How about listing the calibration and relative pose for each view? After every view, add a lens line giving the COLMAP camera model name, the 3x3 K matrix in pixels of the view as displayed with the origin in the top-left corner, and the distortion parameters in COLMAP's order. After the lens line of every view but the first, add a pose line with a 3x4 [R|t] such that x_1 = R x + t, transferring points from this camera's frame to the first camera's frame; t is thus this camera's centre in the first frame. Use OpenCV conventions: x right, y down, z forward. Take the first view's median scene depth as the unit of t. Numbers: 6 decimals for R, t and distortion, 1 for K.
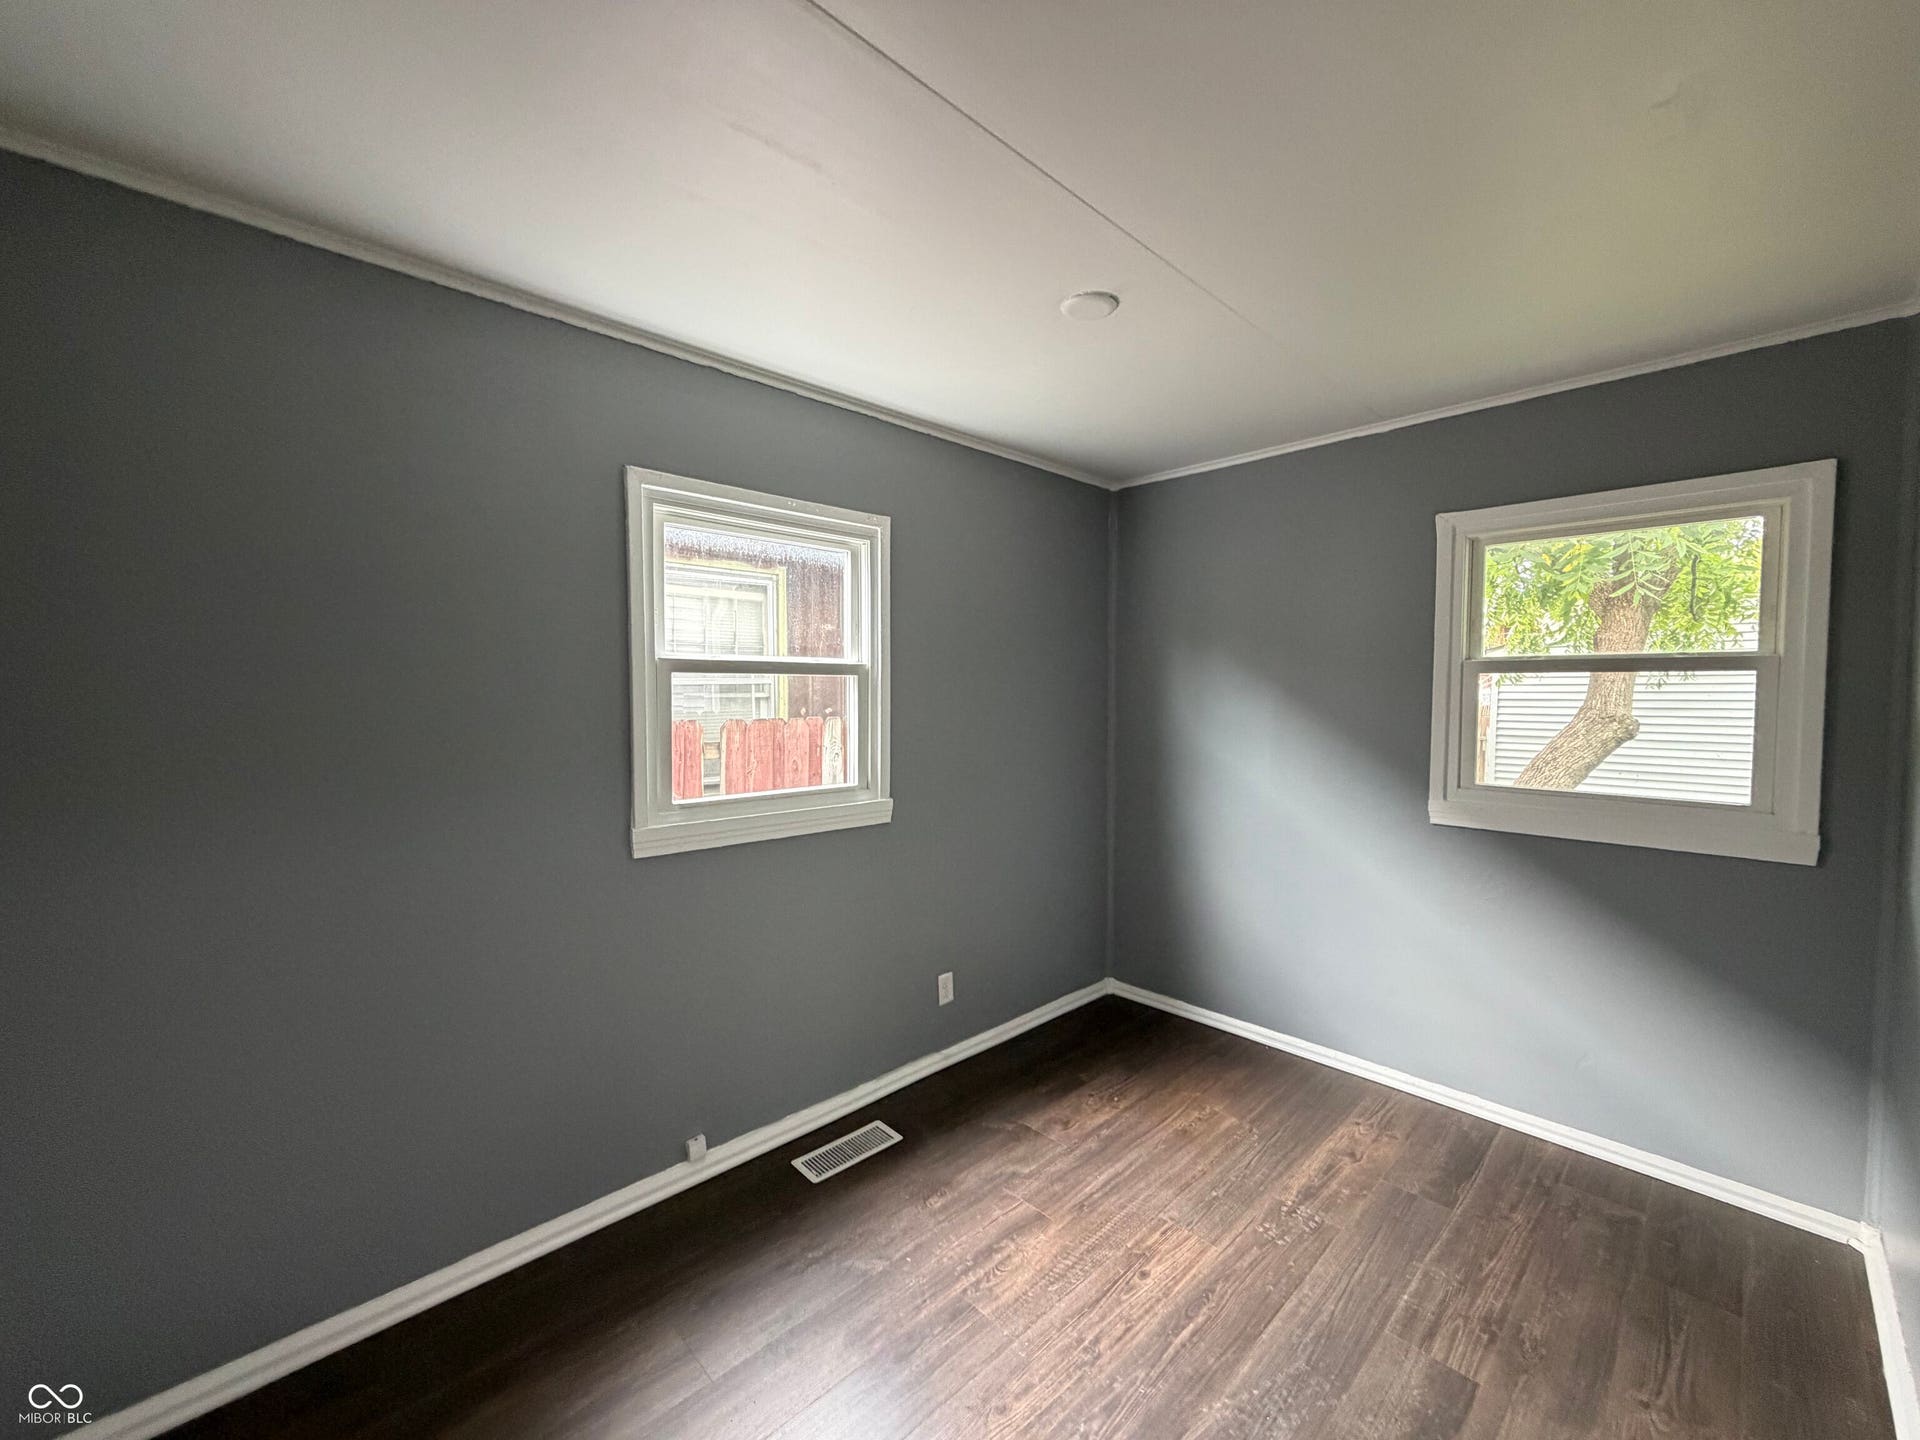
lens RADIAL K [[761.8, 0, 956.0], [0, 761.8, 724.8], [0, 0, 1]] dist [0.001109, -0.000142]
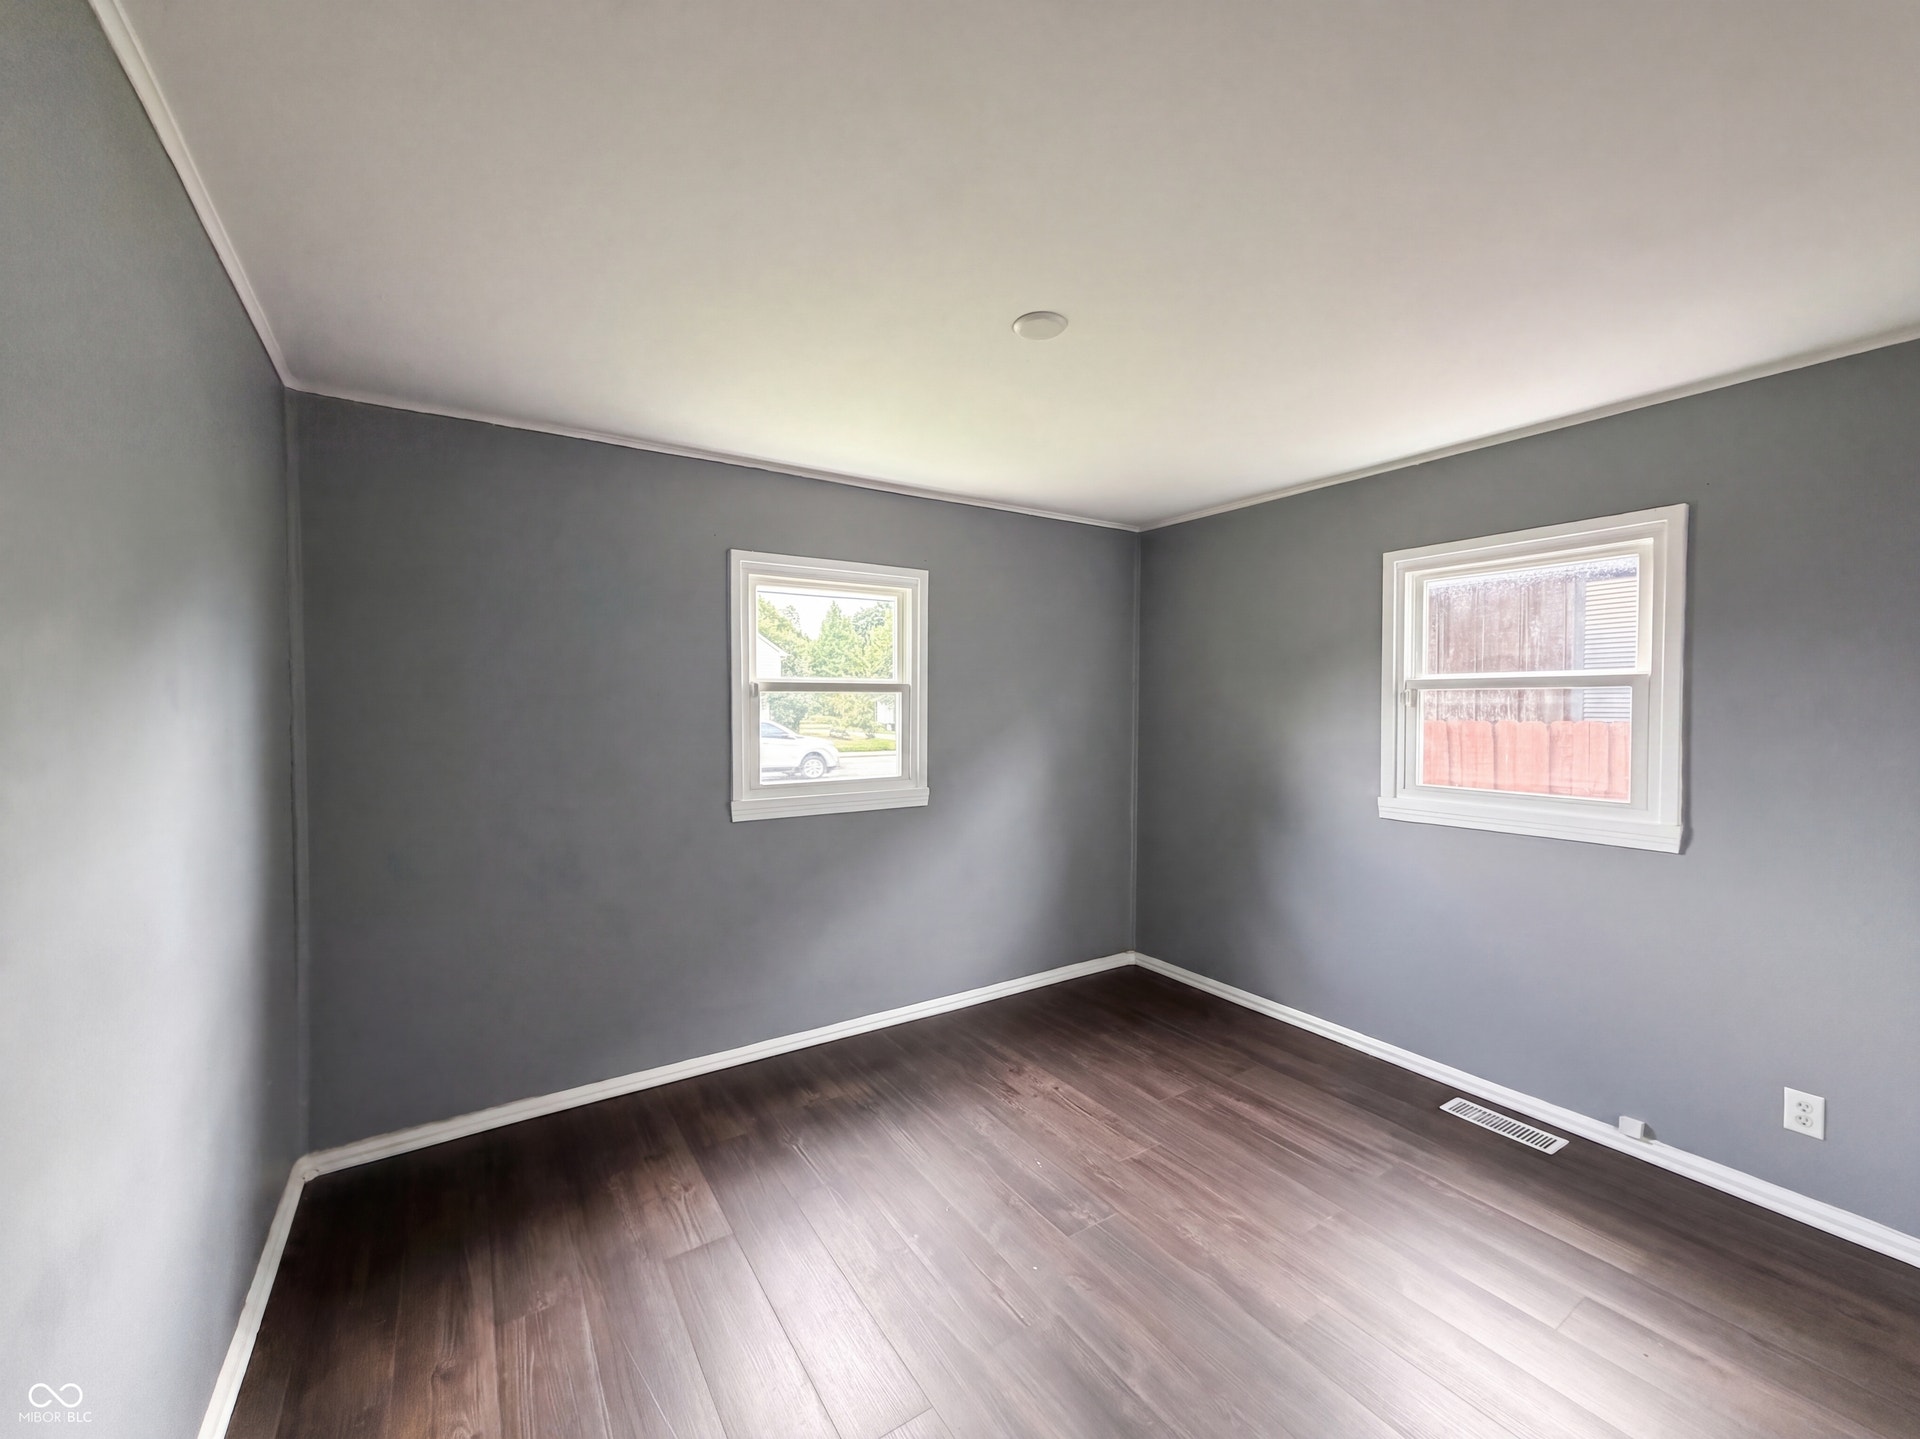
lens RADIAL K [[761.8, 0, 955.0], [0, 761.8, 716.0], [0, 0, 1]] dist [0.001109, -0.000142]
pose [[0.982030, 0.000189, -0.188727, 0.207329], [-0.004820, 0.999698, -0.024081, 0.006831], [0.188666, 0.024558, 0.981734, -0.263805]]
